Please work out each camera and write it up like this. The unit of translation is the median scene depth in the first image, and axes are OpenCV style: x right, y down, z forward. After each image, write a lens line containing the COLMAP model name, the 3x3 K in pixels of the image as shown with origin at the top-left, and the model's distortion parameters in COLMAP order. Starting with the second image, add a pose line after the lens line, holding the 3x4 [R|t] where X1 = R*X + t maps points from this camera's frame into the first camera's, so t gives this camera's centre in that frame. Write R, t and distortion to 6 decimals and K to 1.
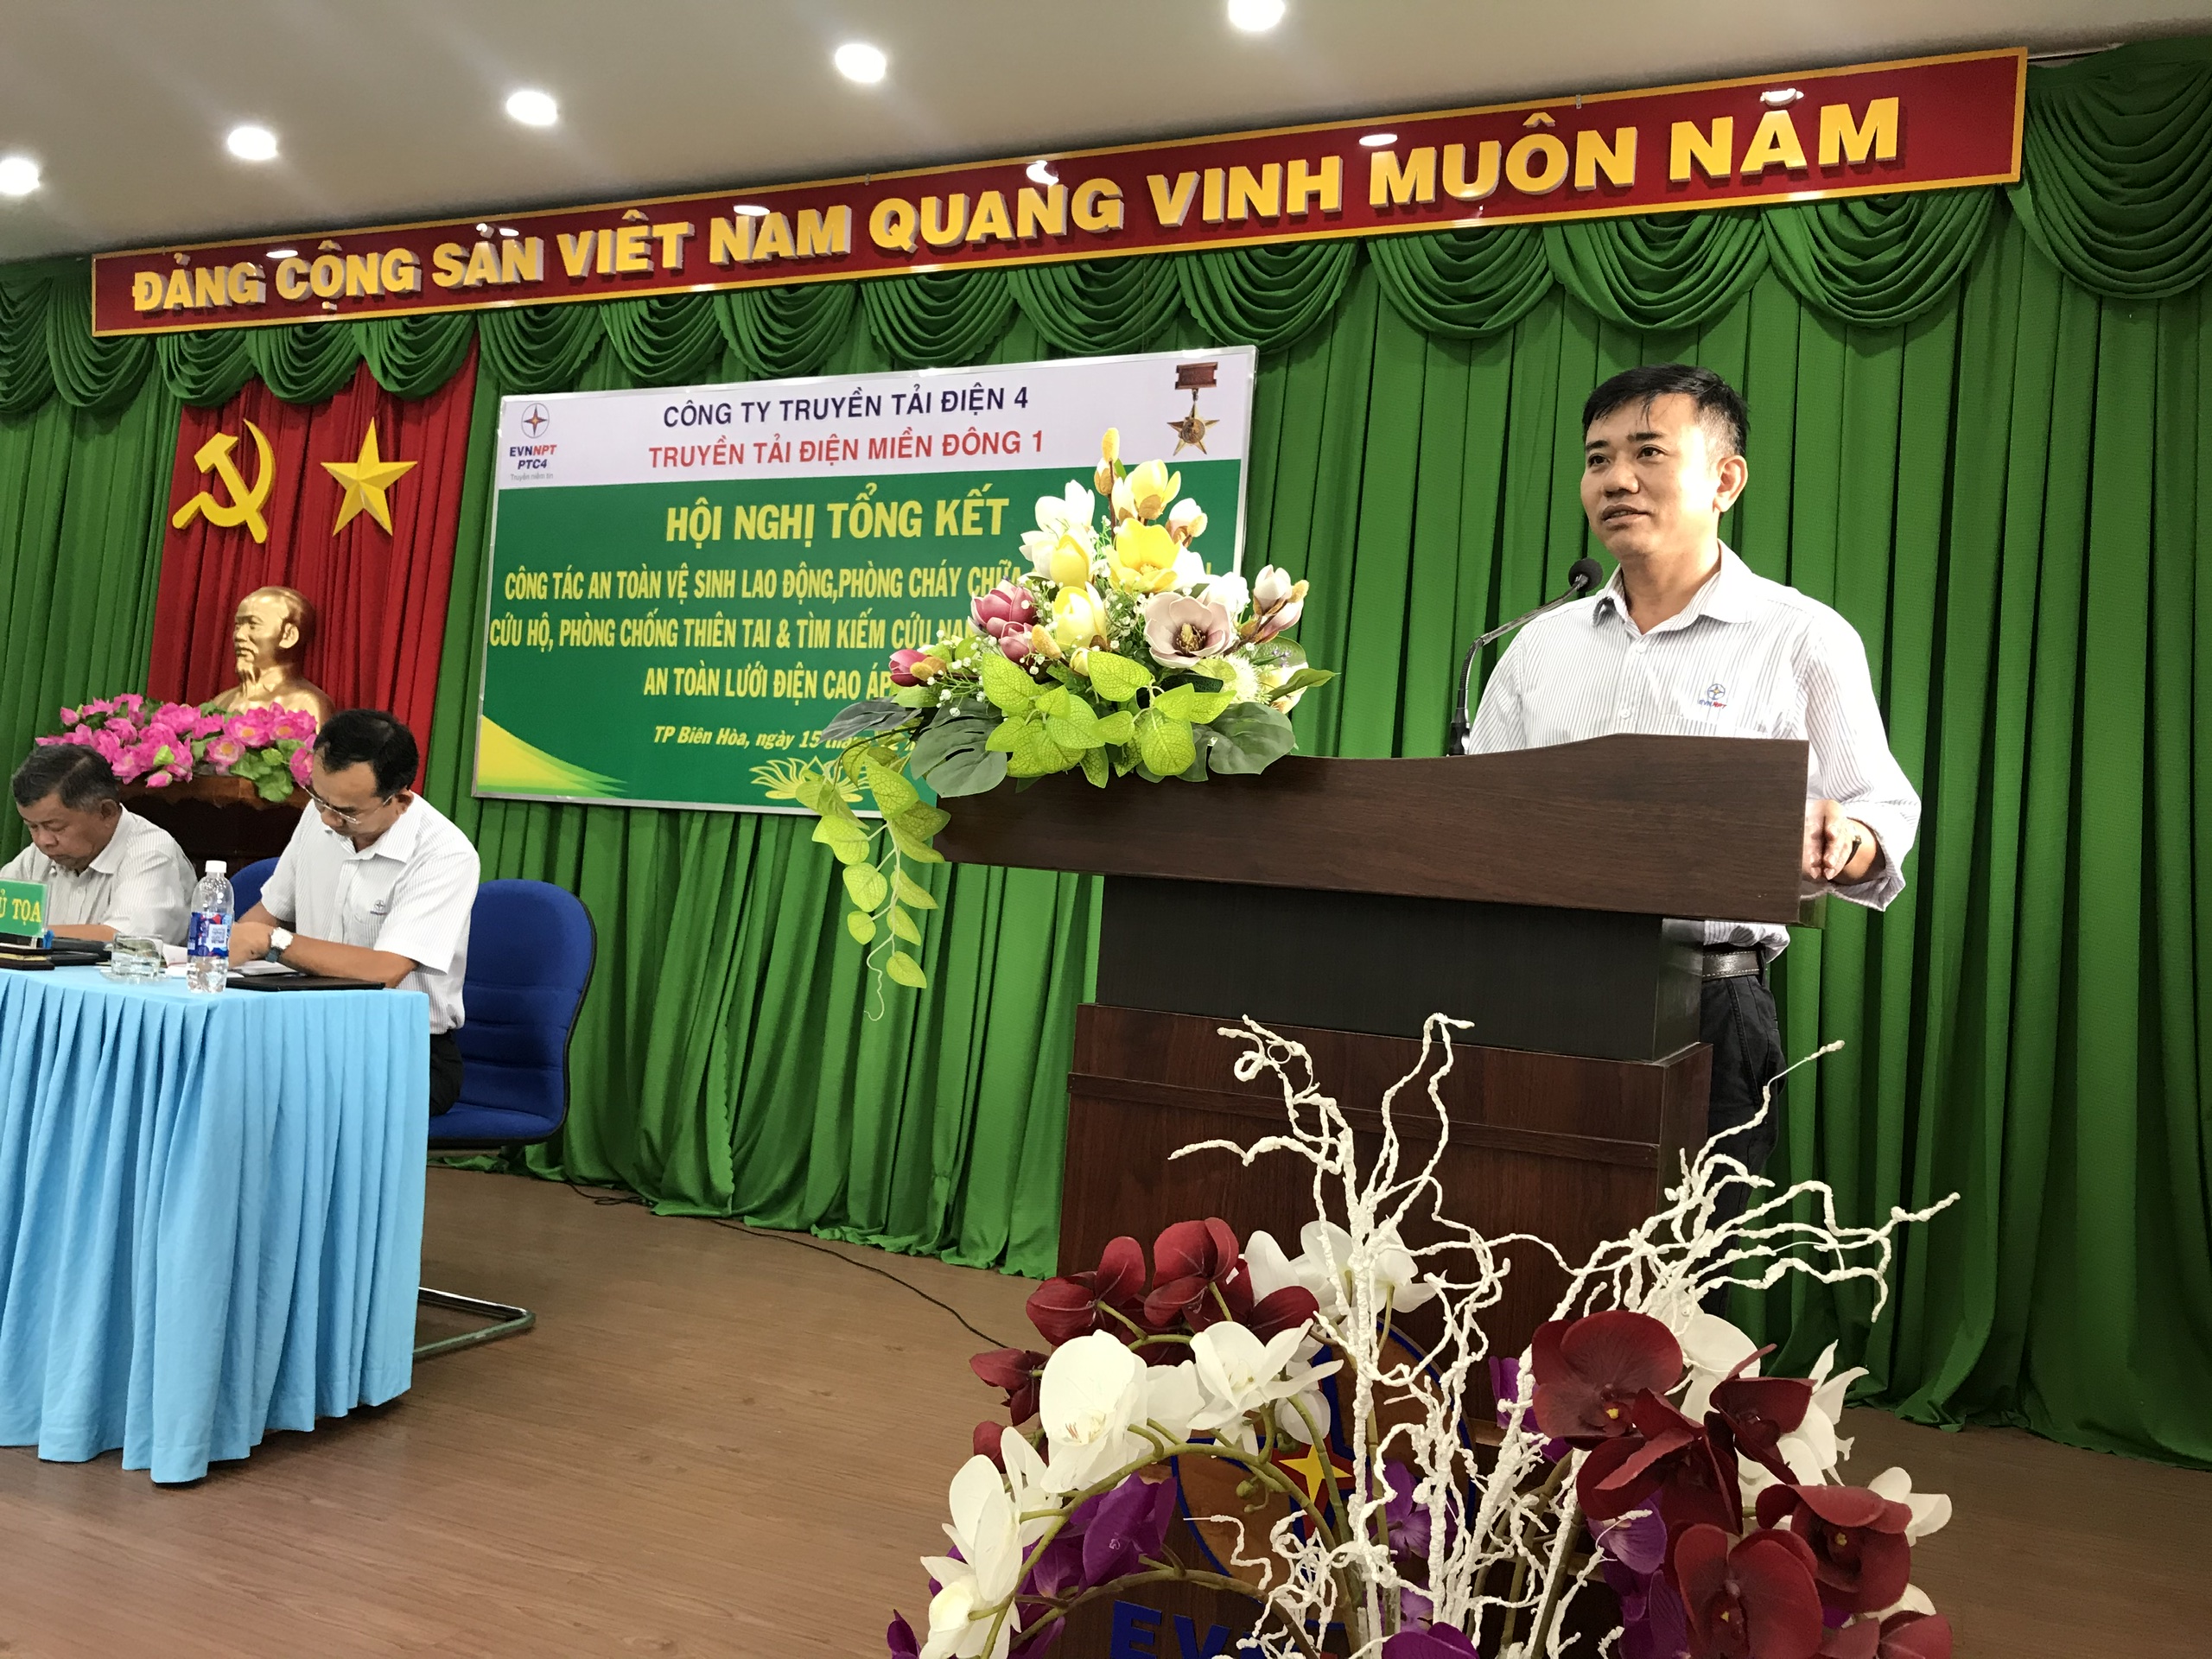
lens RADIAL K [[1741.4, 0, 1135.7], [0, 1741.4, 812.5], [0, 0, 1]] dist [-0.002415, 0.009969]
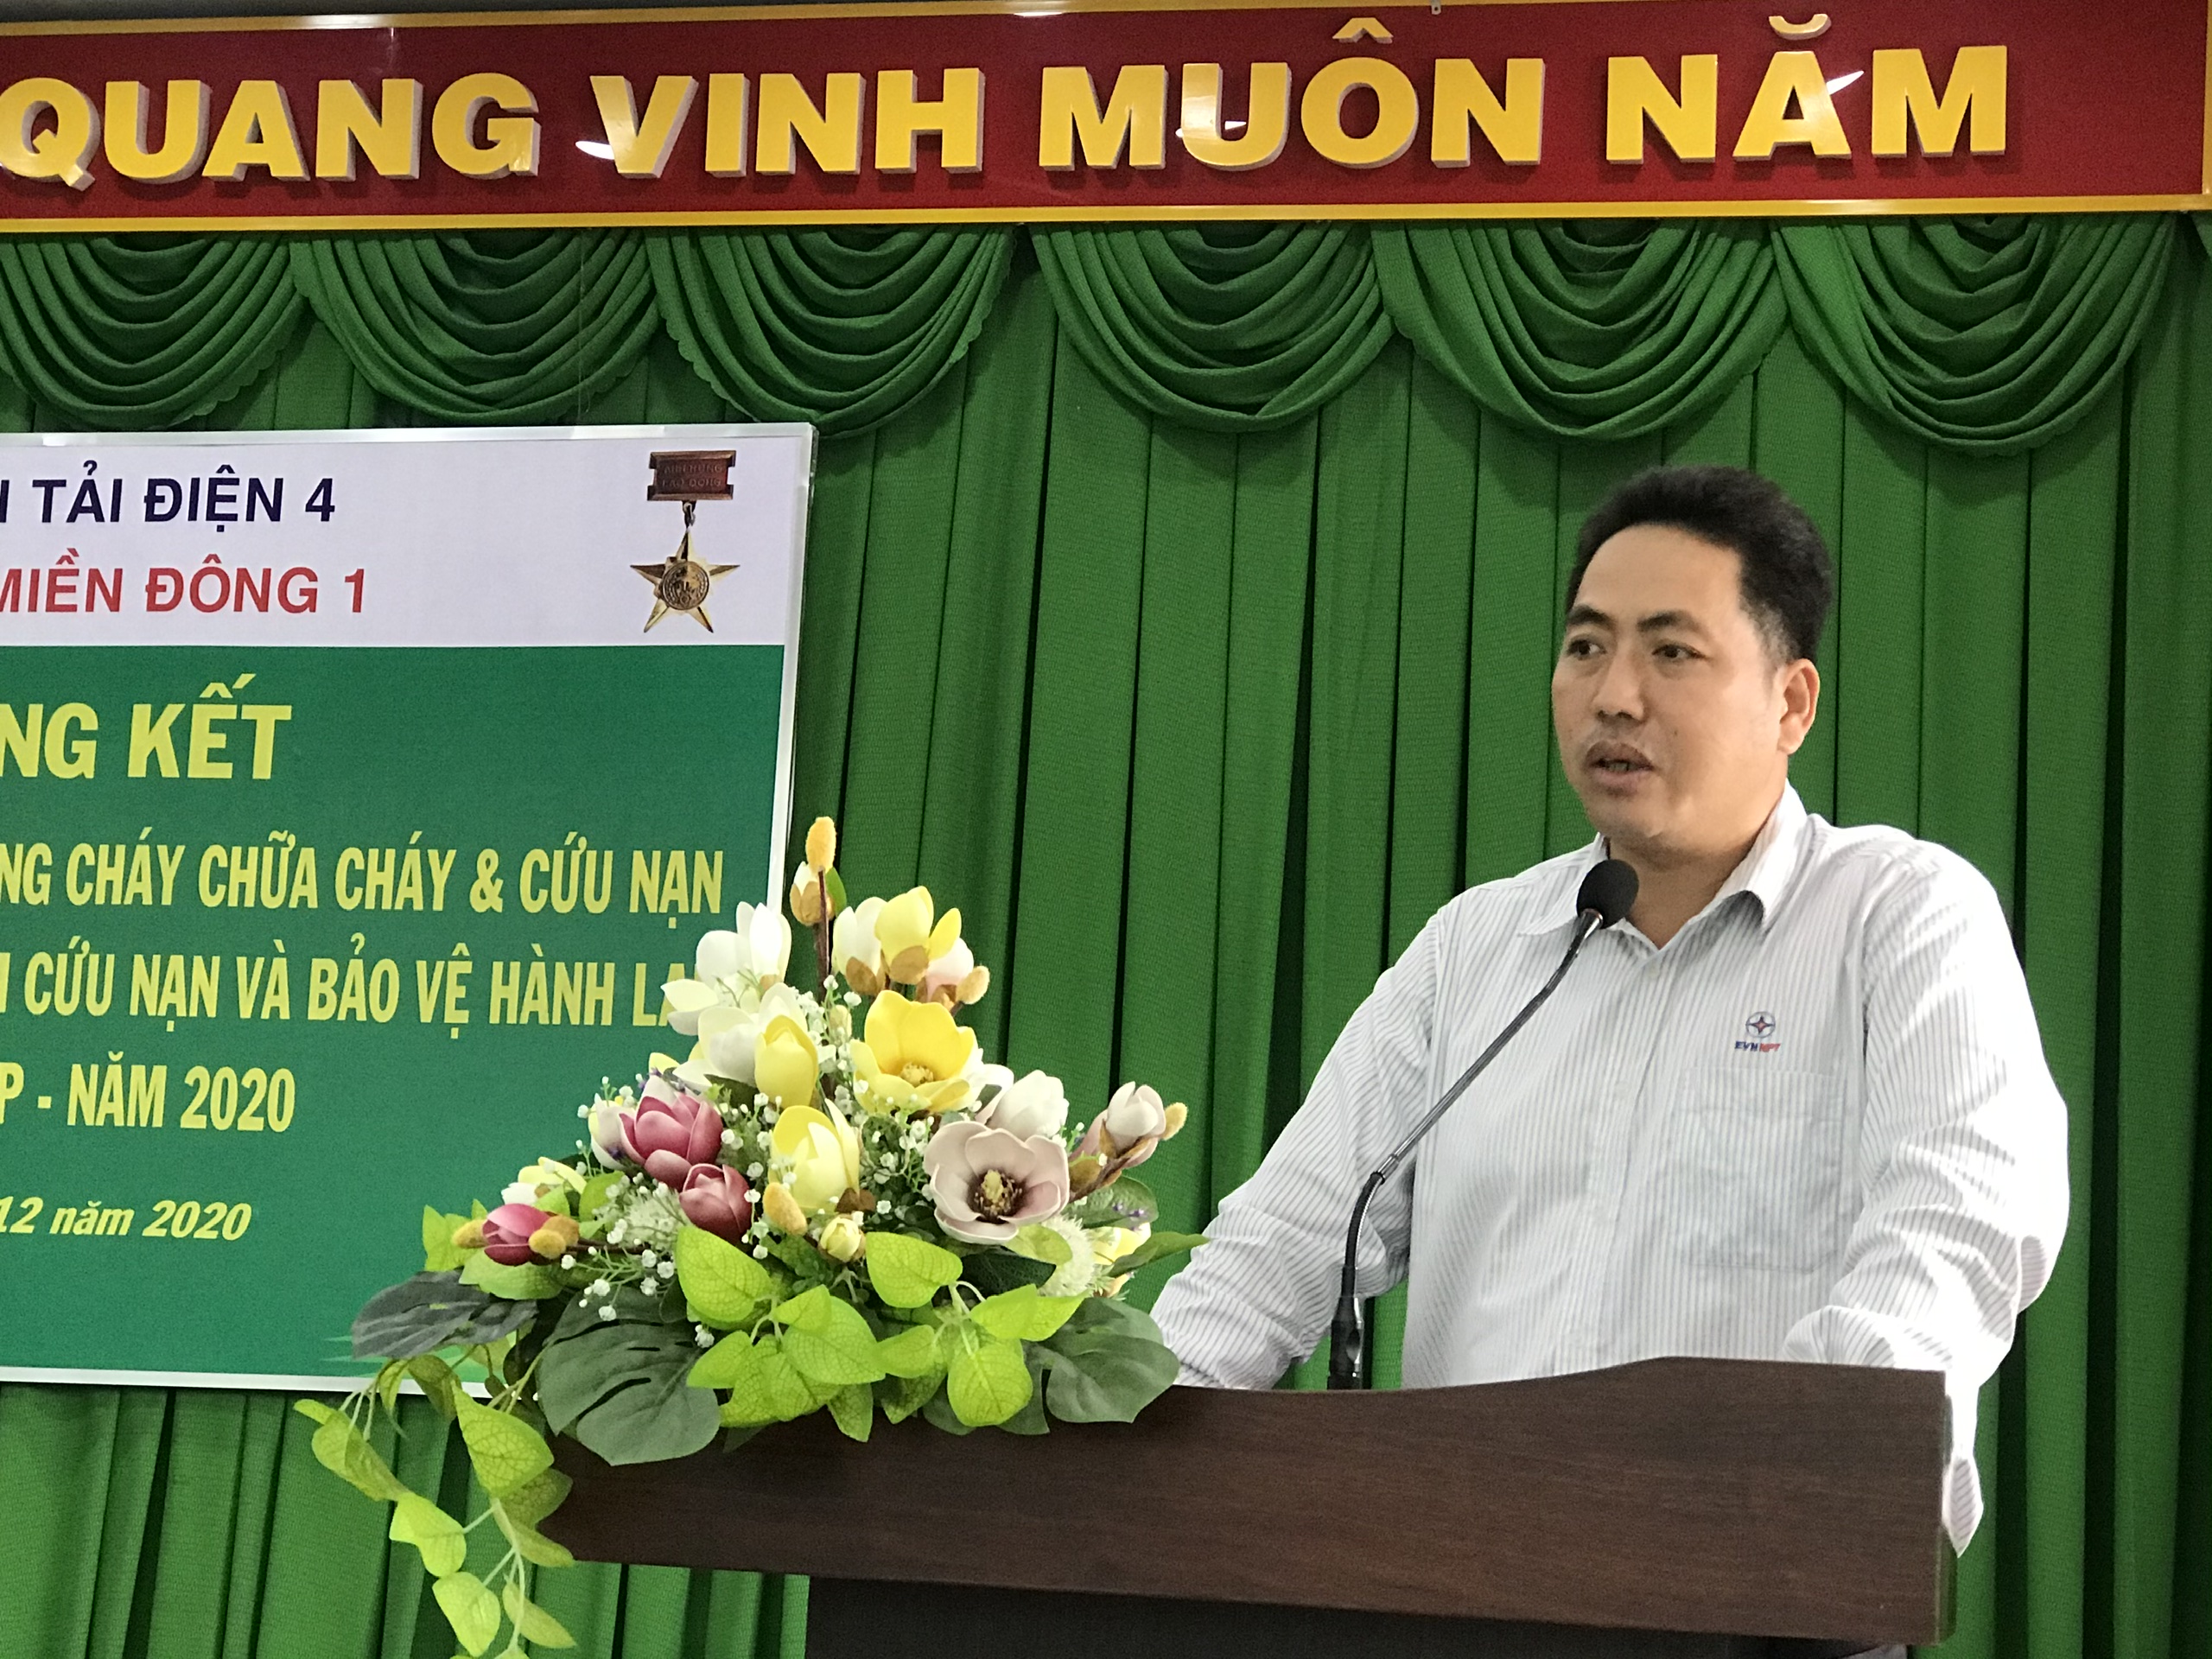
lens RADIAL K [[4088.5, 0, 1116.3], [0, 4088.5, 844.5], [0, 0, 1]] dist [0.019742, 0.000000]
pose [[0.980879, 0.013648, 0.194141, -0.070814], [0.006835, 0.994507, -0.104448, -0.023756], [-0.194500, 0.103777, 0.975397, -0.149177]]
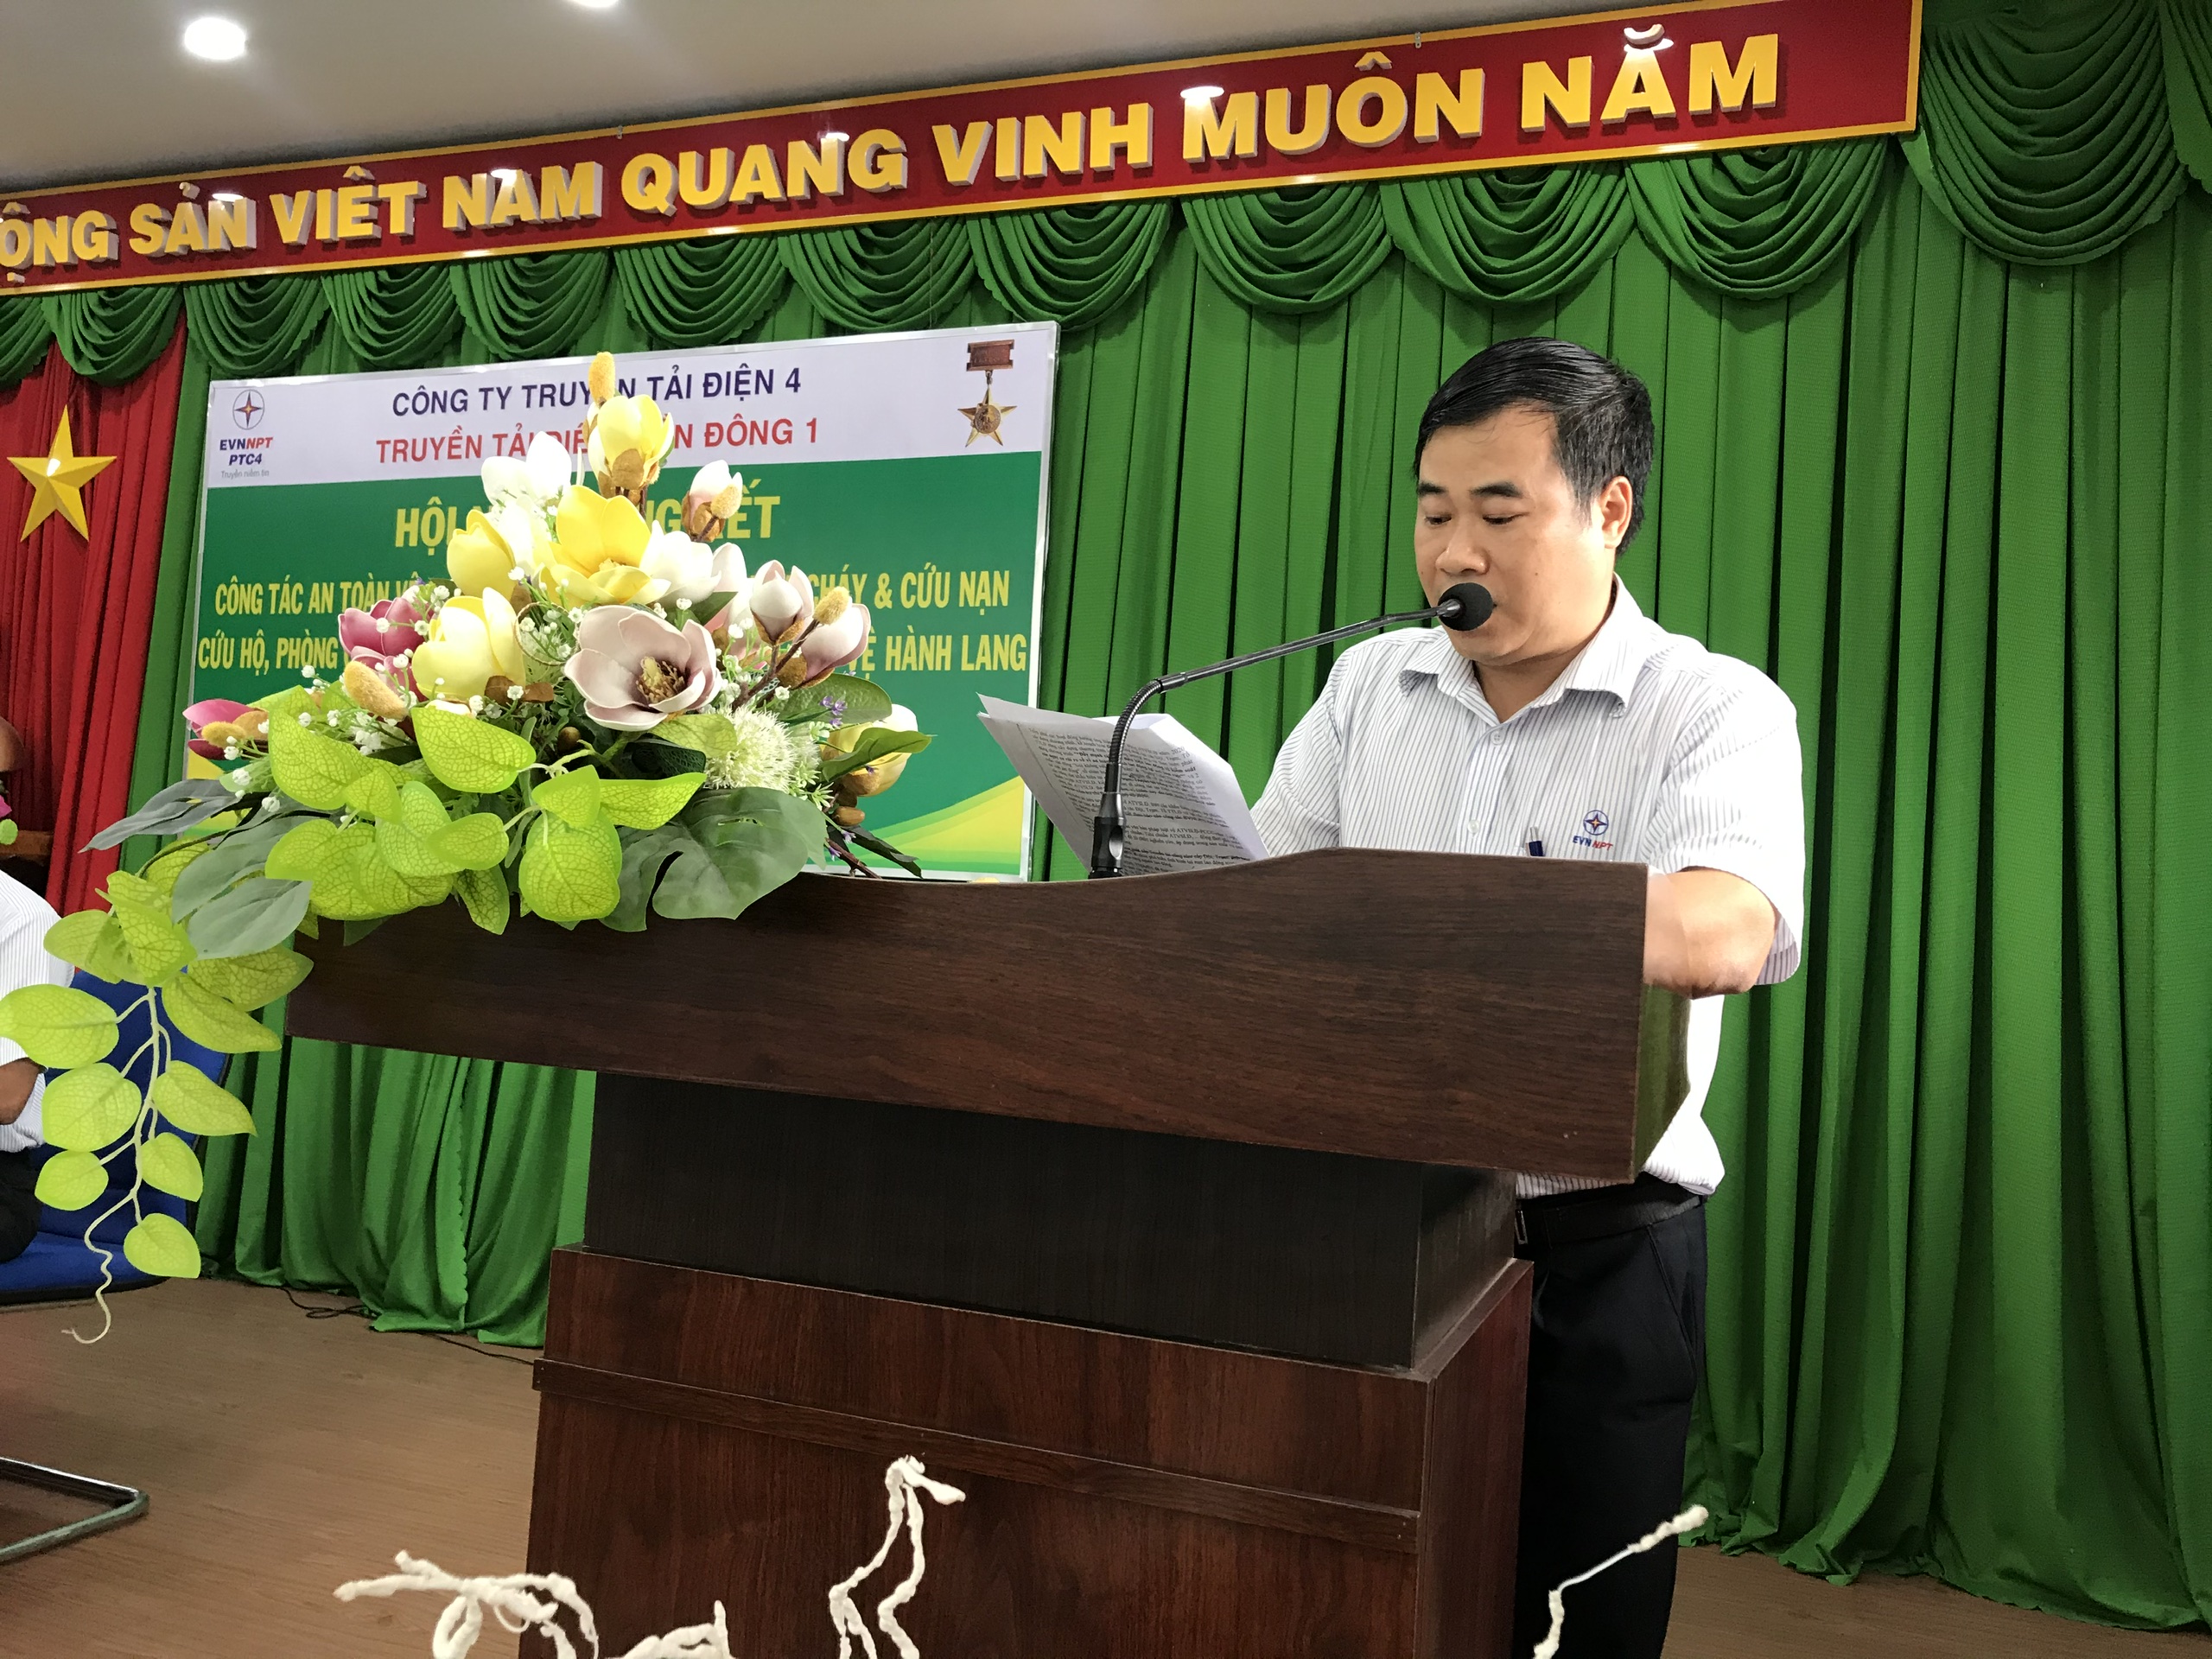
lens RADIAL K [[1741.4, 0, 1126.5], [0, 1741.4, 820.8], [0, 0, 1]] dist [-0.002415, 0.009969]
pose [[0.998518, -0.008918, 0.053683, 0.053747], [0.009032, 0.999957, -0.001882, -0.016343], [-0.053664, 0.002365, 0.998556, 0.128130]]
